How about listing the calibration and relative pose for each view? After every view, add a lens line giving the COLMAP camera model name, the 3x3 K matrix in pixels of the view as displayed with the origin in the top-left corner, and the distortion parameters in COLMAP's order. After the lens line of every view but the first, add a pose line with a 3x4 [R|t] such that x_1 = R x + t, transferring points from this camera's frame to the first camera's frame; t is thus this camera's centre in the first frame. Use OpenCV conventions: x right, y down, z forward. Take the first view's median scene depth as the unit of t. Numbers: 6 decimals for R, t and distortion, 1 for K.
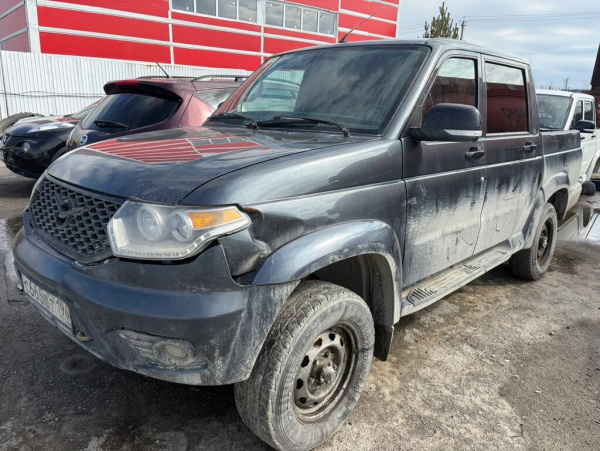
lens RADIAL K [[453.4, 0, 291.0], [0, 453.4, 228.5], [0, 0, 1]] dist [0.032297, -0.001183]
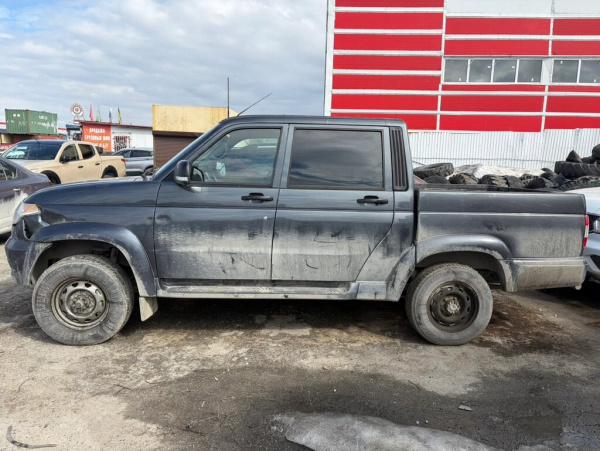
lens RADIAL K [[450.7, 0, 300.0], [0, 450.7, 225.5], [0, 0, 1]] dist [0.048055, -0.060166]
pose [[0.727930, 0.089063, -0.679843, 0.828783], [-0.181493, 0.981189, -0.065790, -0.012977], [0.661195, 0.171277, 0.730401, 0.085250]]
